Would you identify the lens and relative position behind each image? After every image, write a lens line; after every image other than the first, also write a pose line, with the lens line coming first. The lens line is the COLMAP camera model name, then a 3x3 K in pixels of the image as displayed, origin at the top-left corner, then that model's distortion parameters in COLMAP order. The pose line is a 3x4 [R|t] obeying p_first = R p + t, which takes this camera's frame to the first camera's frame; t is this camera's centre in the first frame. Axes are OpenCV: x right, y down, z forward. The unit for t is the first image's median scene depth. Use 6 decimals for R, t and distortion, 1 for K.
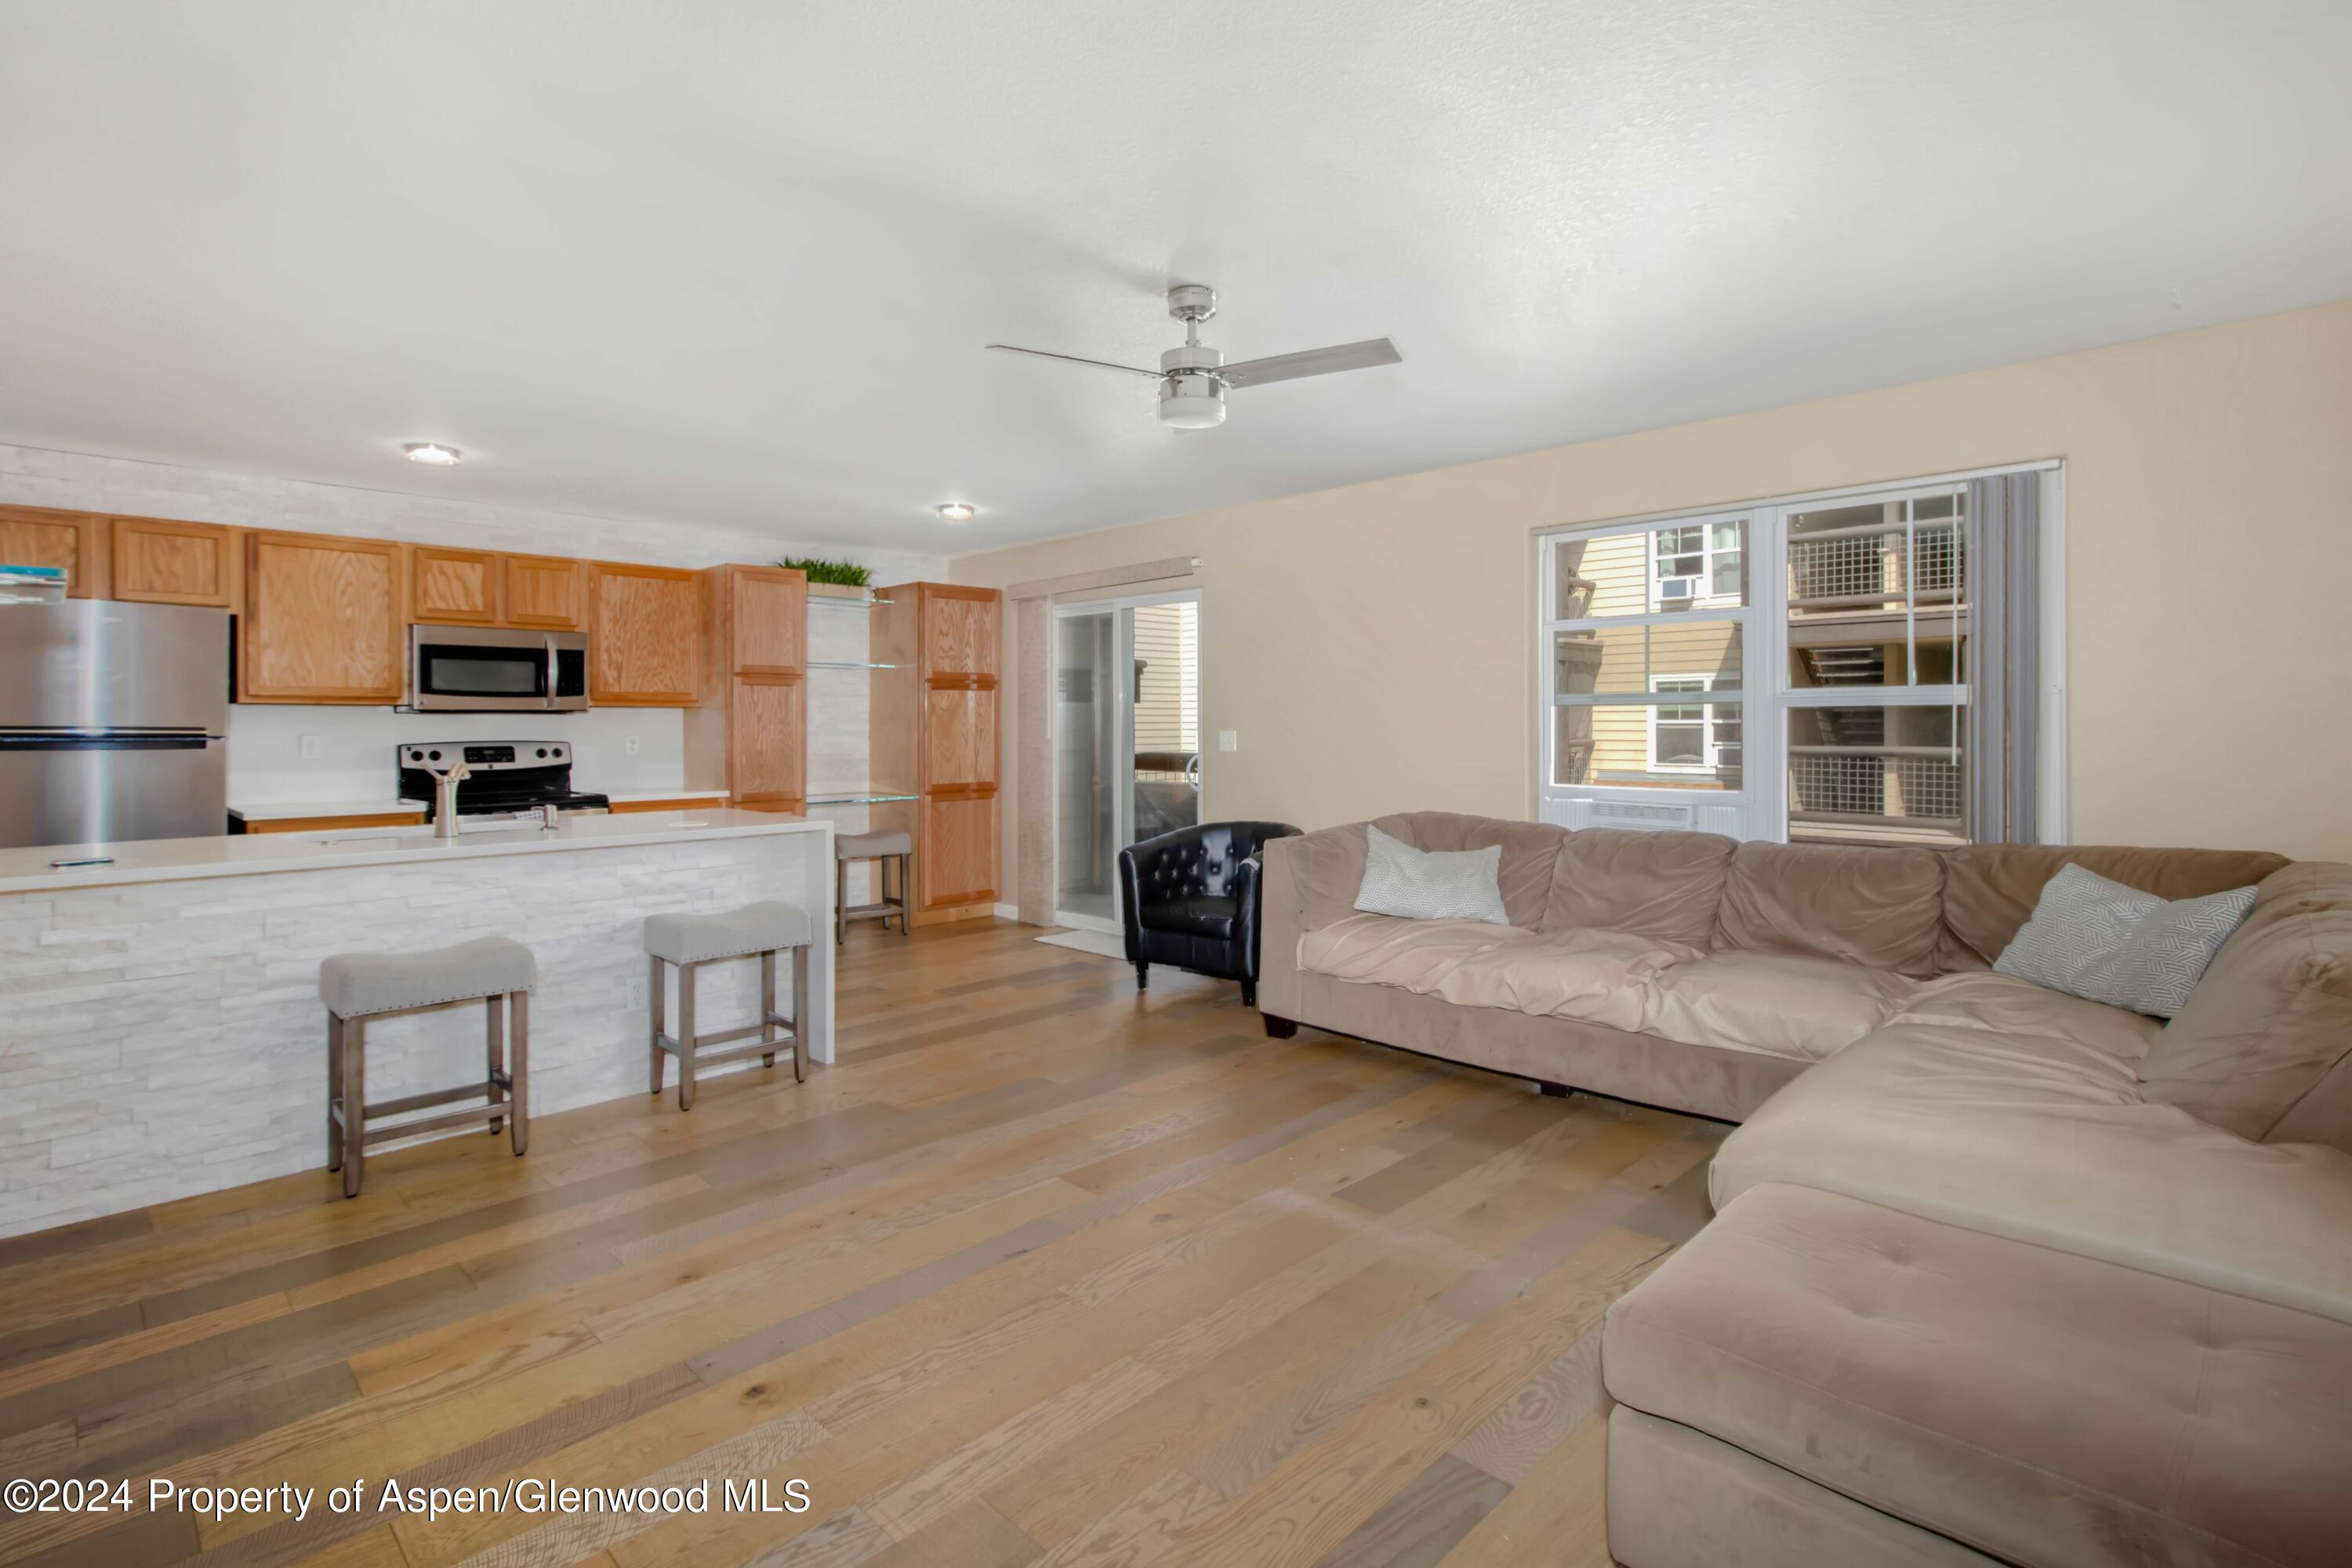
lens RADIAL K [[1145.3, 0, 1186.7], [0, 1145.3, 707.3], [0, 0, 1]] dist [0.004239, -0.001211]
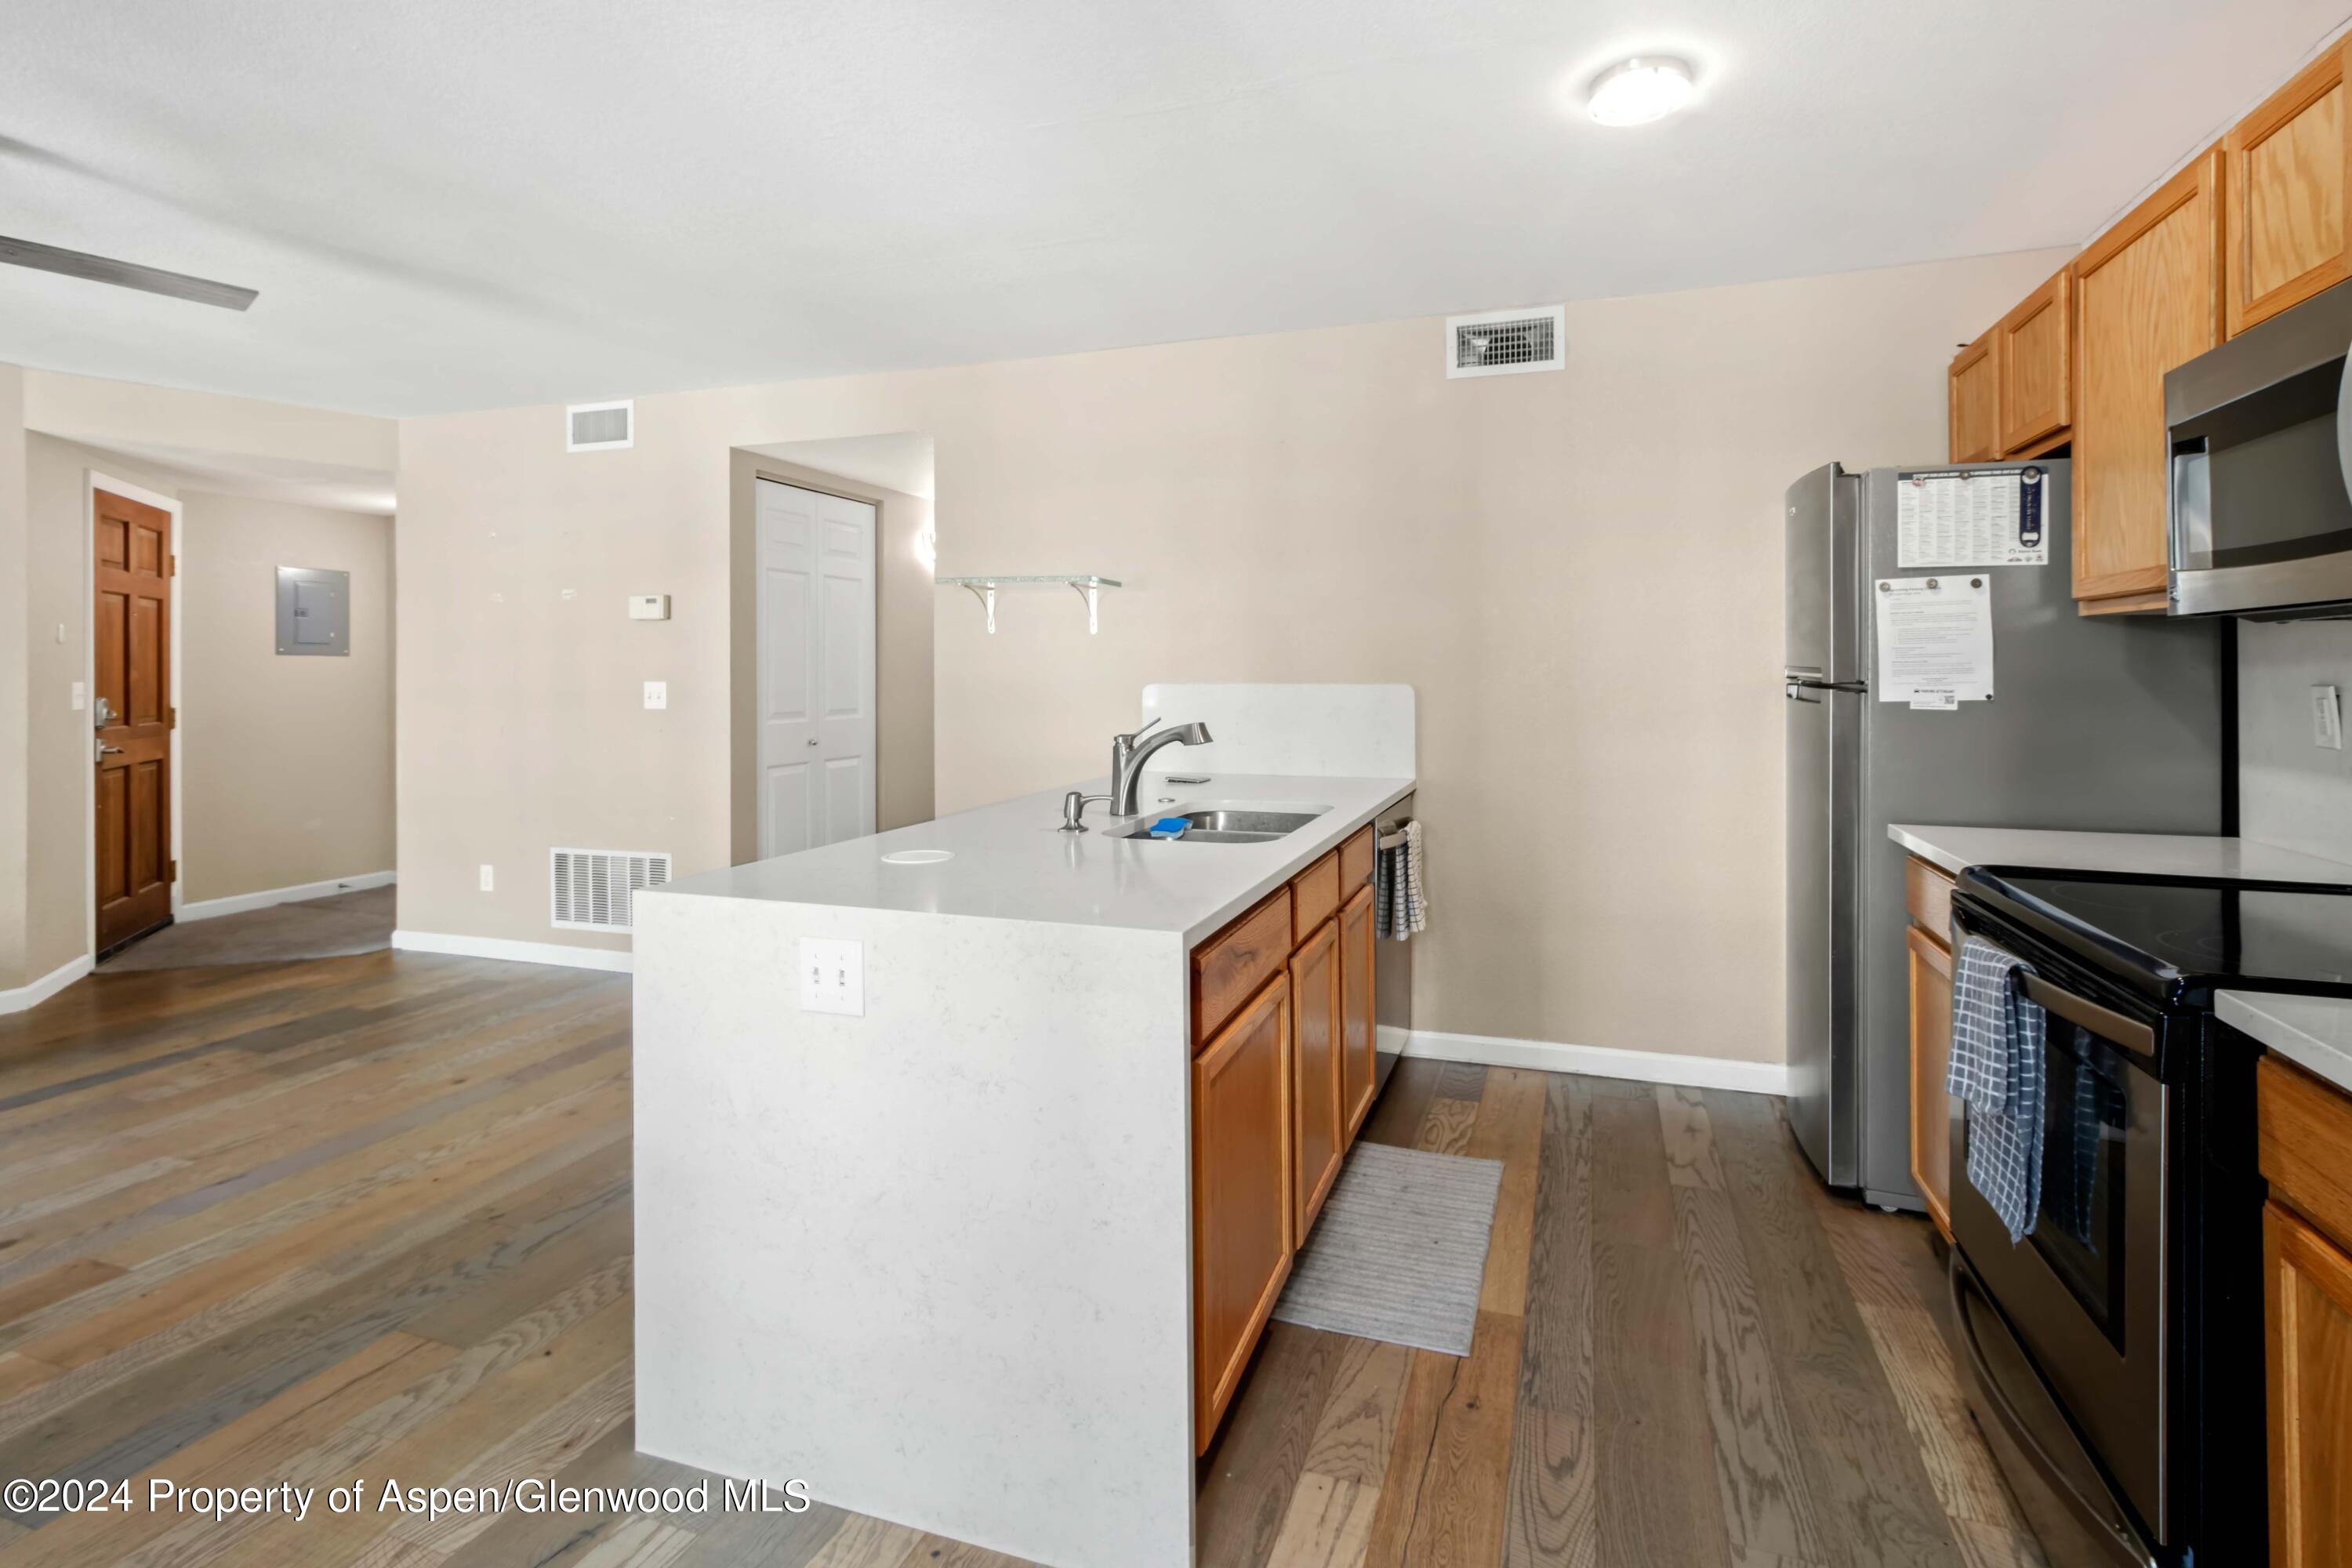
lens RADIAL K [[1145.3, 0, 1174.3], [0, 1145.3, 693.9], [0, 0, 1]] dist [0.004239, -0.001211]
pose [[-0.904286, 0.003229, -0.426916, -0.235897], [0.003208, 0.999995, 0.000769, 0.024223], [0.426916, -0.000675, -0.904291, 1.134280]]
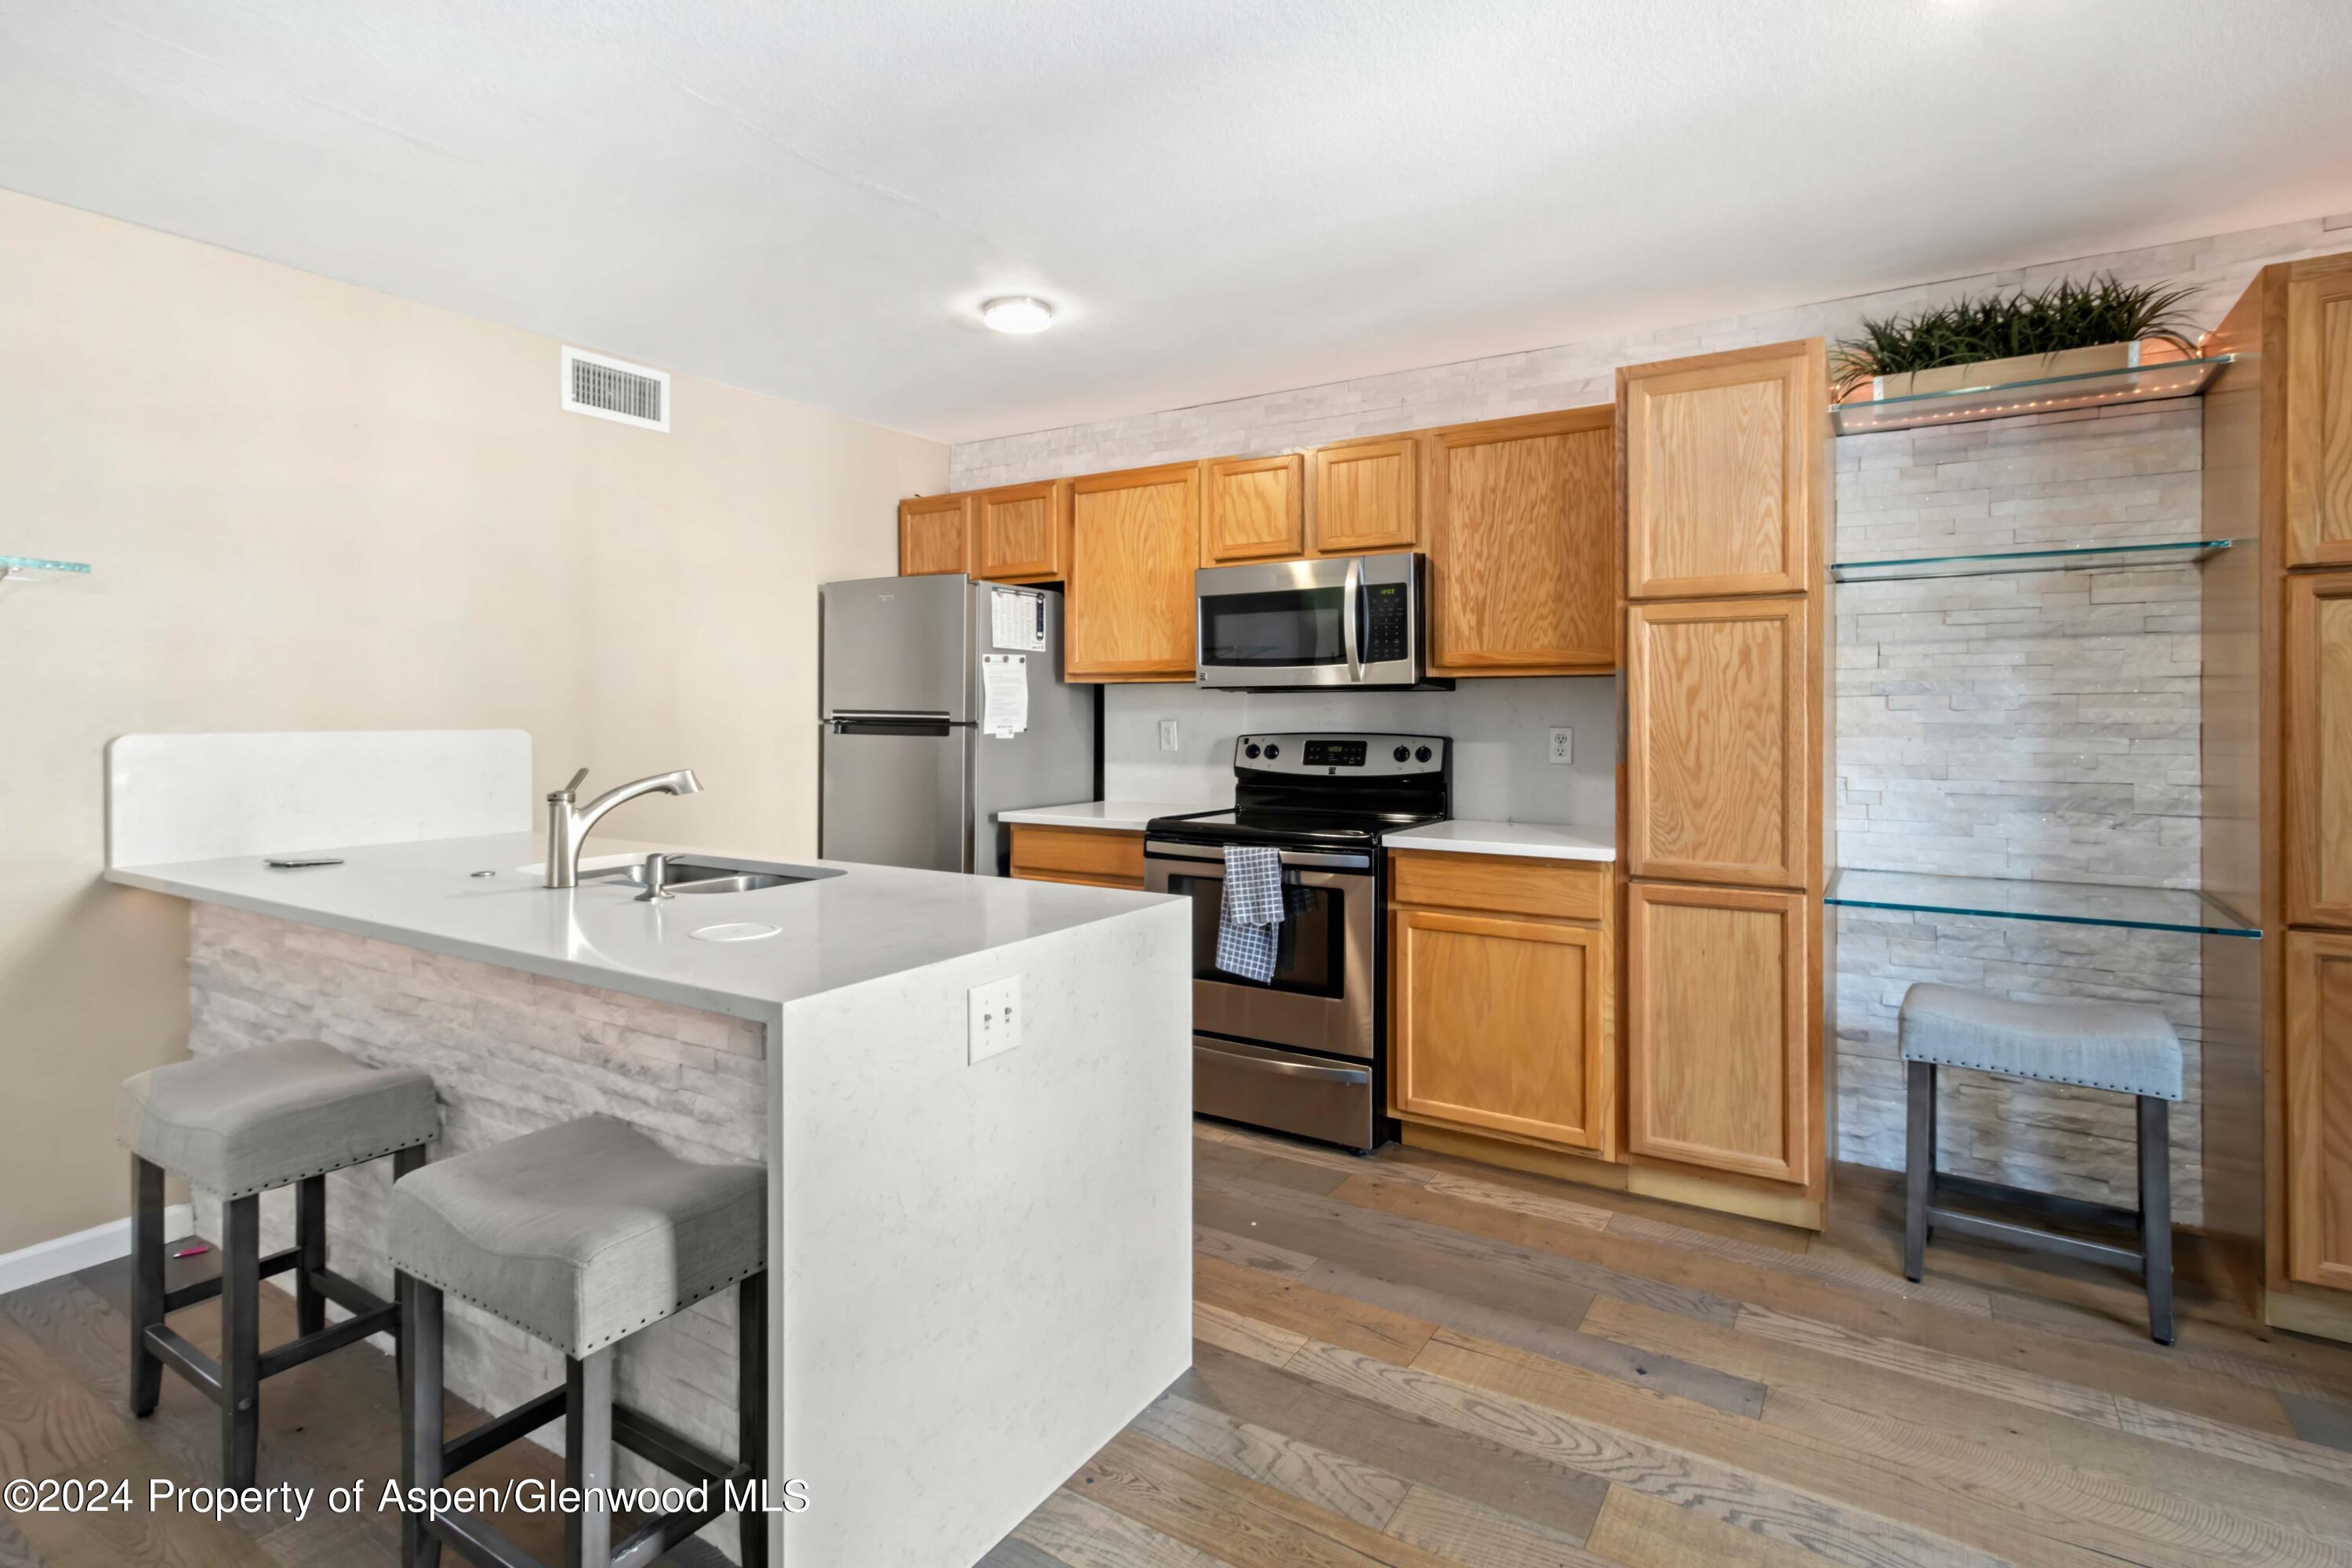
lens RADIAL K [[1145.3, 0, 1199.2], [0, 1145.3, 714.8], [0, 0, 1]] dist [0.004239, -0.001211]
pose [[0.203075, 0.007963, -0.979131, 0.032345], [0.016090, 0.999805, 0.011469, 0.010254], [0.979031, -0.018083, 0.202908, 0.816033]]
